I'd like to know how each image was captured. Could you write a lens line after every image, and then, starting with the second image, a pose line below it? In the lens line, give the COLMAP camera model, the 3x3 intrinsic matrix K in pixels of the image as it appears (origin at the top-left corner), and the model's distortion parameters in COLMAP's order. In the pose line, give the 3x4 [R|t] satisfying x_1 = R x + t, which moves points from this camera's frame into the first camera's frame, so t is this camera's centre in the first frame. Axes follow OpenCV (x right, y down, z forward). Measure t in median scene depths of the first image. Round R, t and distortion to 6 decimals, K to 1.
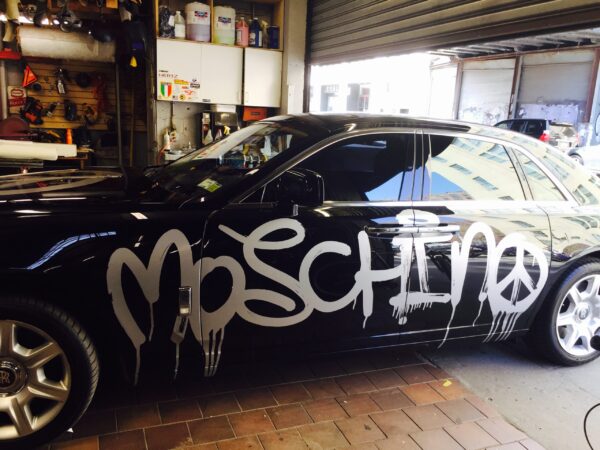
lens RADIAL K [[518.8, 0, 296.9], [0, 518.8, 227.3], [0, 0, 1]] dist [0.077123, -0.121873]
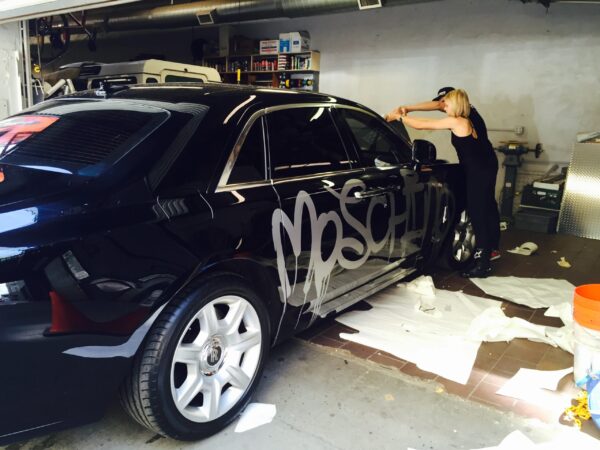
lens RADIAL K [[523.2, 0, 300.0], [0, 523.2, 225.0], [0, 0, 1]] dist [0.072885, -0.116338]
pose [[0.827799, -0.120788, 0.547867, -0.645220], [0.128761, 0.991385, 0.024020, 0.037932], [-0.546048, 0.050660, 0.836220, 0.049088]]
